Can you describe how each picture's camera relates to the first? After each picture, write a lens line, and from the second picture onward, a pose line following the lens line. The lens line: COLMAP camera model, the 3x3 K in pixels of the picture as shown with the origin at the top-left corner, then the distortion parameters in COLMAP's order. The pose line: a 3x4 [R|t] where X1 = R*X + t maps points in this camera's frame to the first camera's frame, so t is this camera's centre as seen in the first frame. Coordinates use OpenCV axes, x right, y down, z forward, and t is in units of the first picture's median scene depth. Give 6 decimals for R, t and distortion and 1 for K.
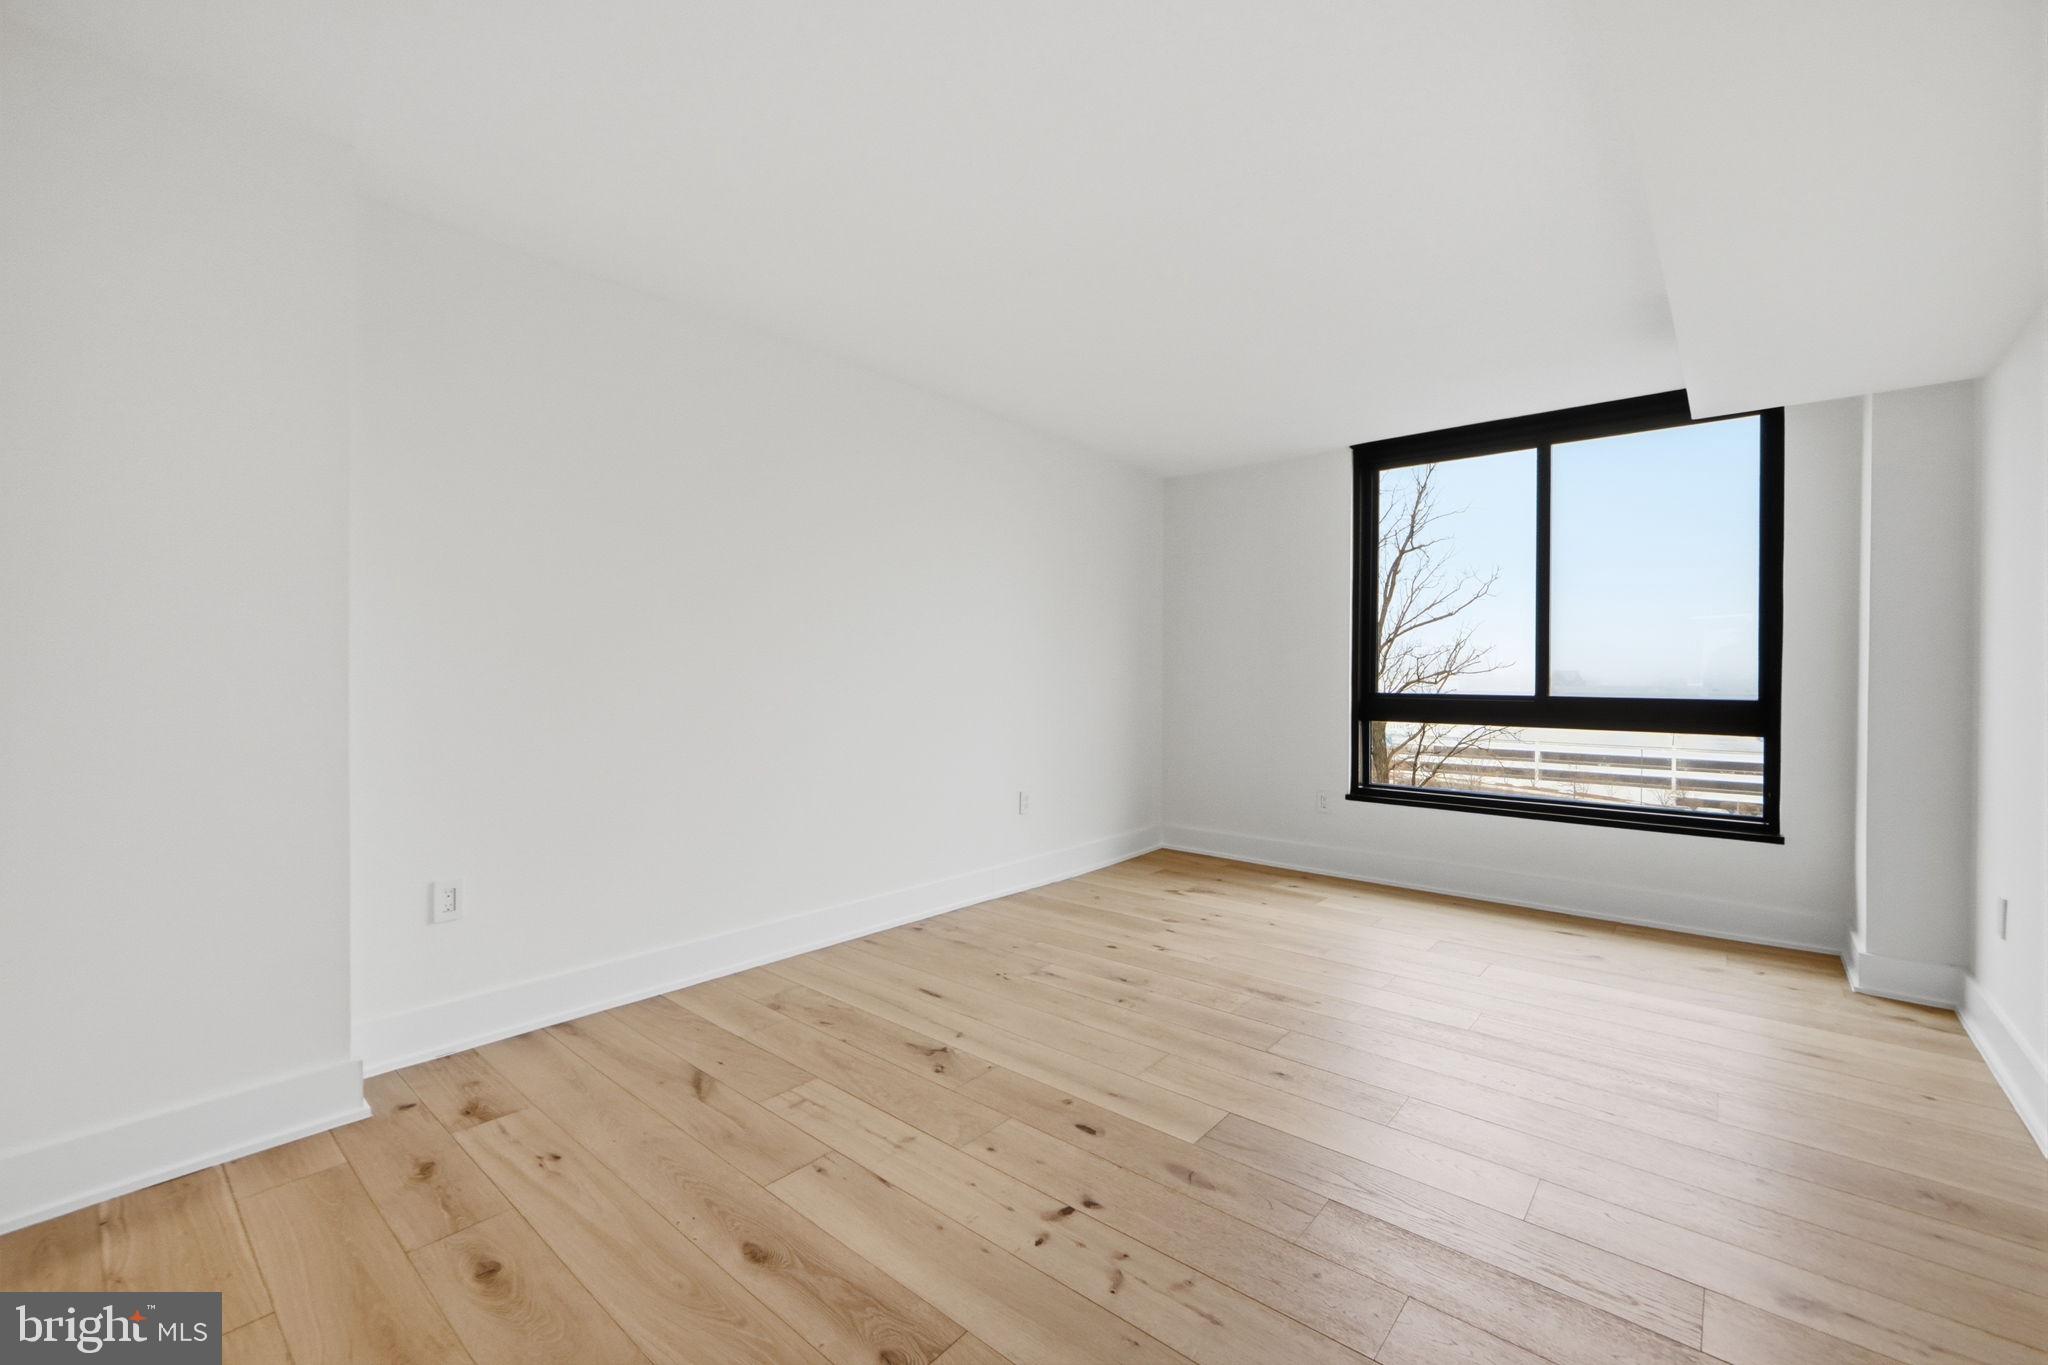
lens RADIAL K [[843.6, 0, 1025.8], [0, 843.6, 677.0], [0, 0, 1]] dist [-0.027878, 0.010063]
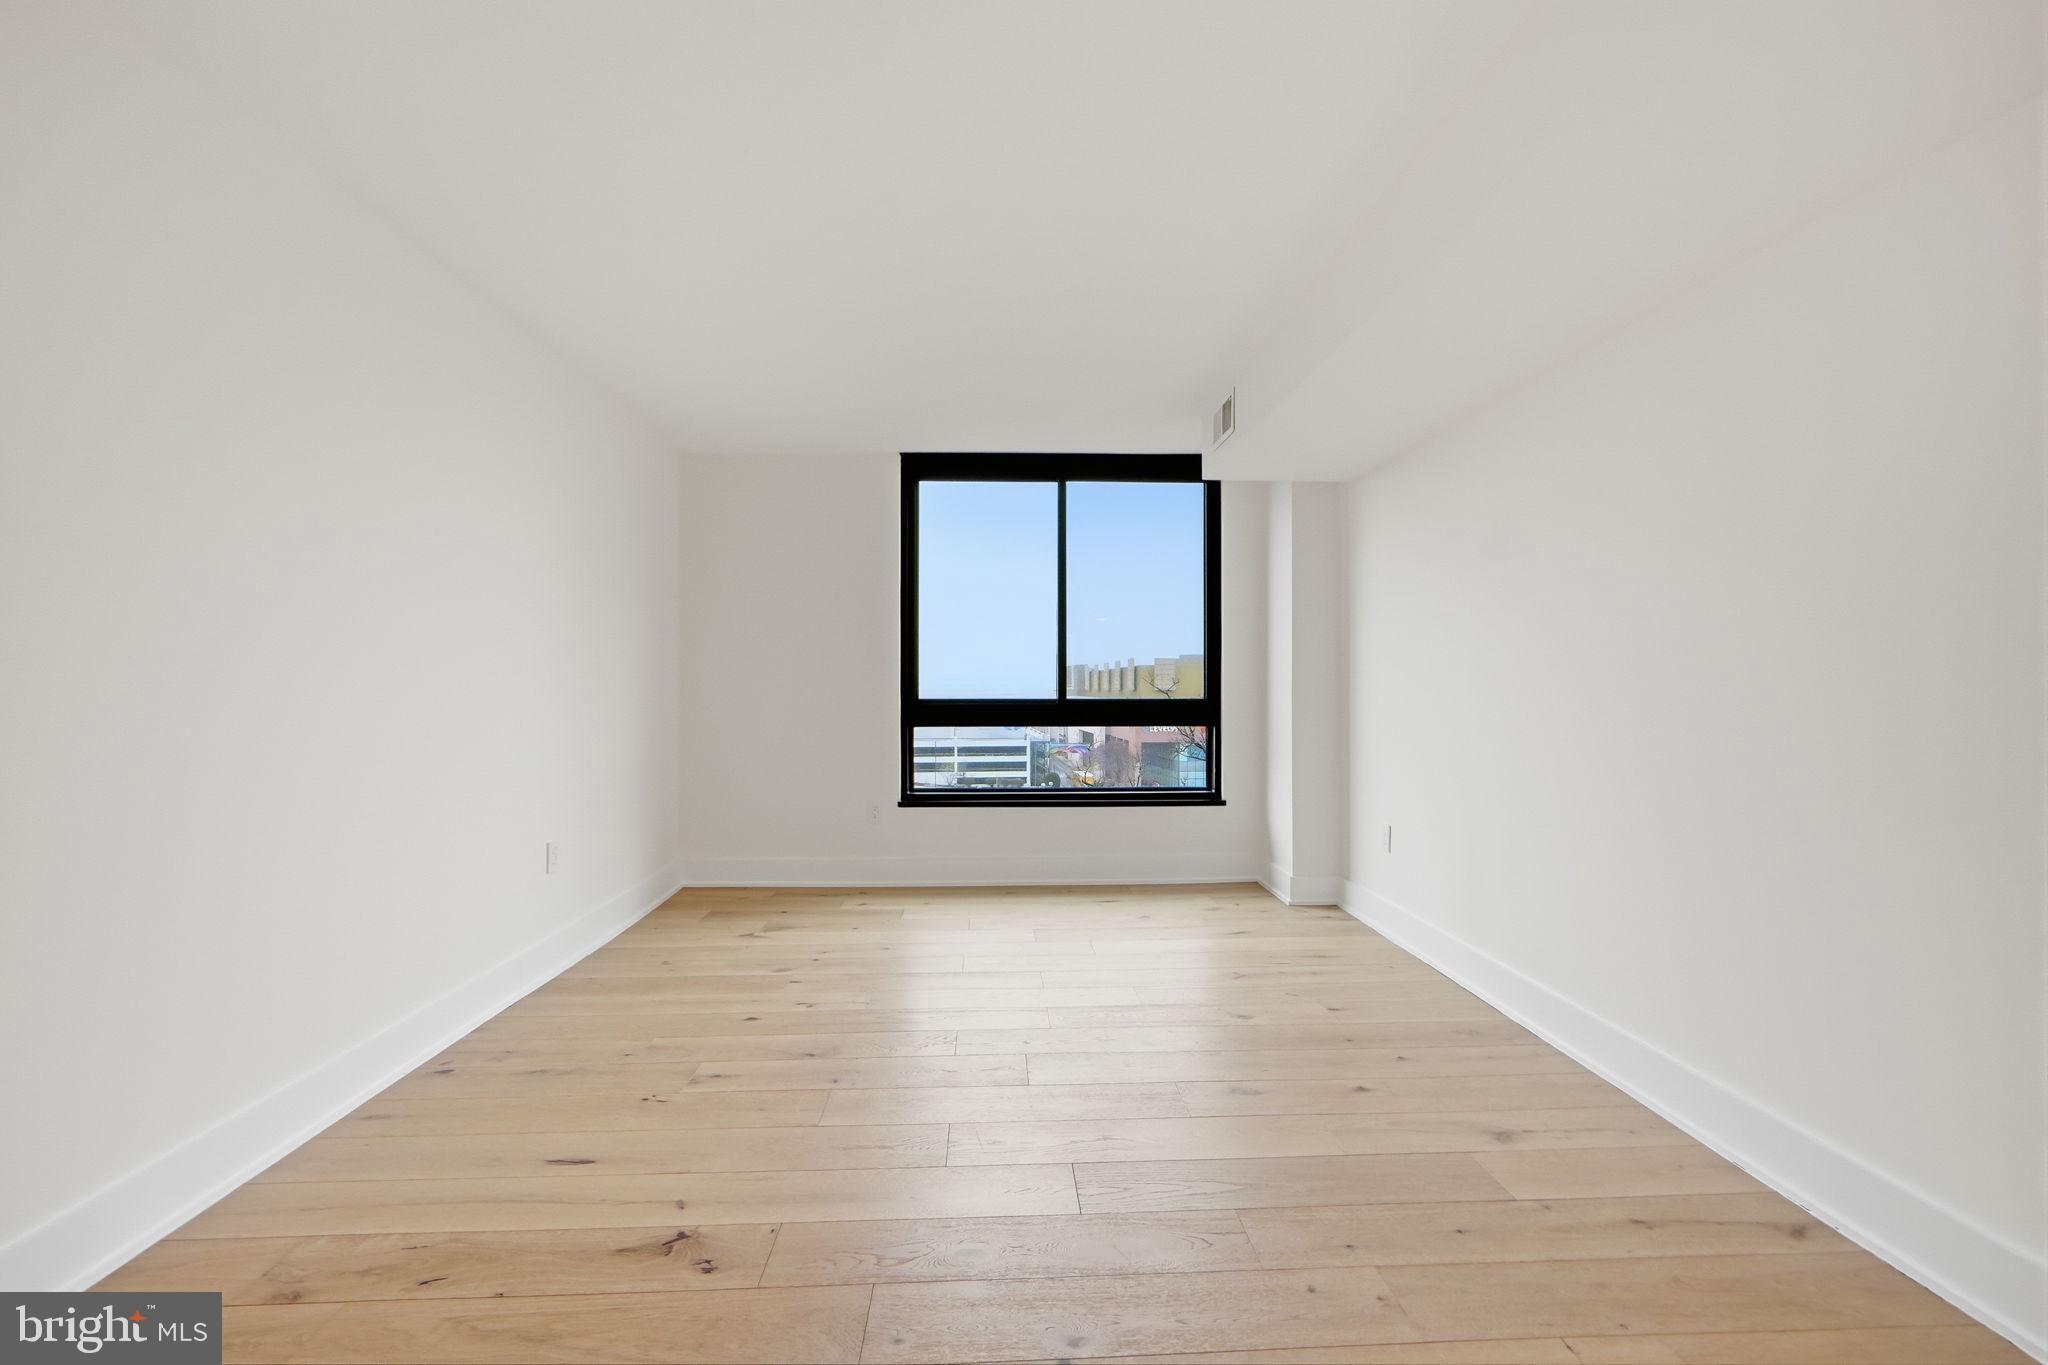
lens RADIAL K [[843.6, 0, 1025.8], [0, 843.6, 677.0], [0, 0, 1]] dist [-0.027878, 0.010063]
pose [[0.731738, -0.003404, 0.681577, -0.241582], [0.008798, 0.999951, -0.004451, -0.003610], [-0.681529, 0.009253, 0.731733, 0.211427]]
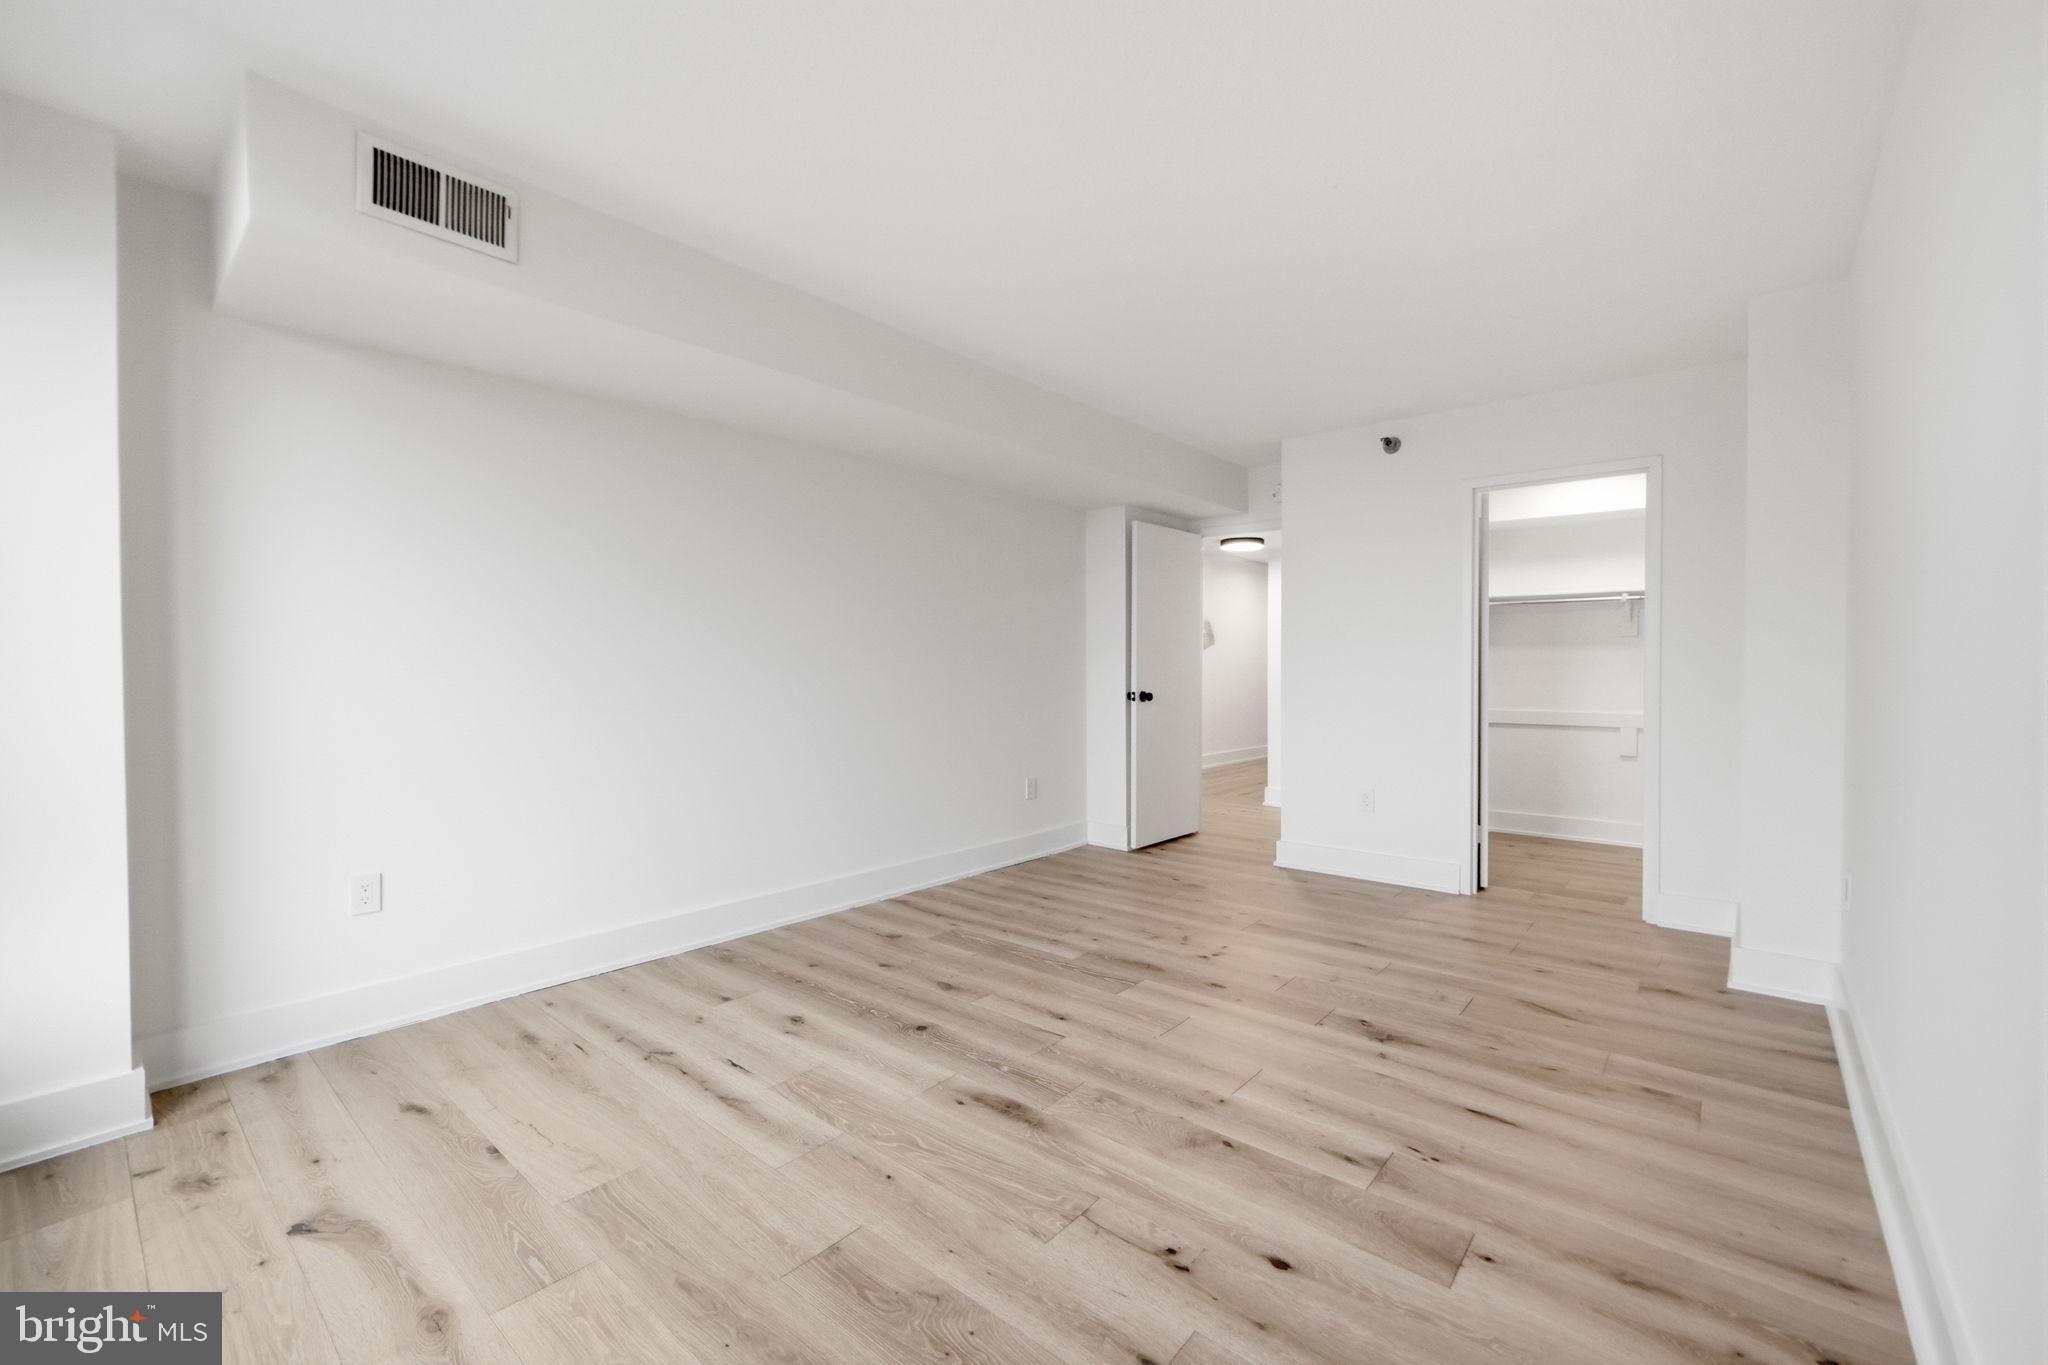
lens RADIAL K [[843.6, 0, 1025.8], [0, 843.6, 677.0], [0, 0, 1]] dist [-0.027878, 0.010063]
pose [[-0.999983, -0.005275, -0.002392, 0.230334], [-0.005308, 0.999888, 0.014025, -0.004190], [0.002318, 0.014037, -0.999899, 1.372425]]
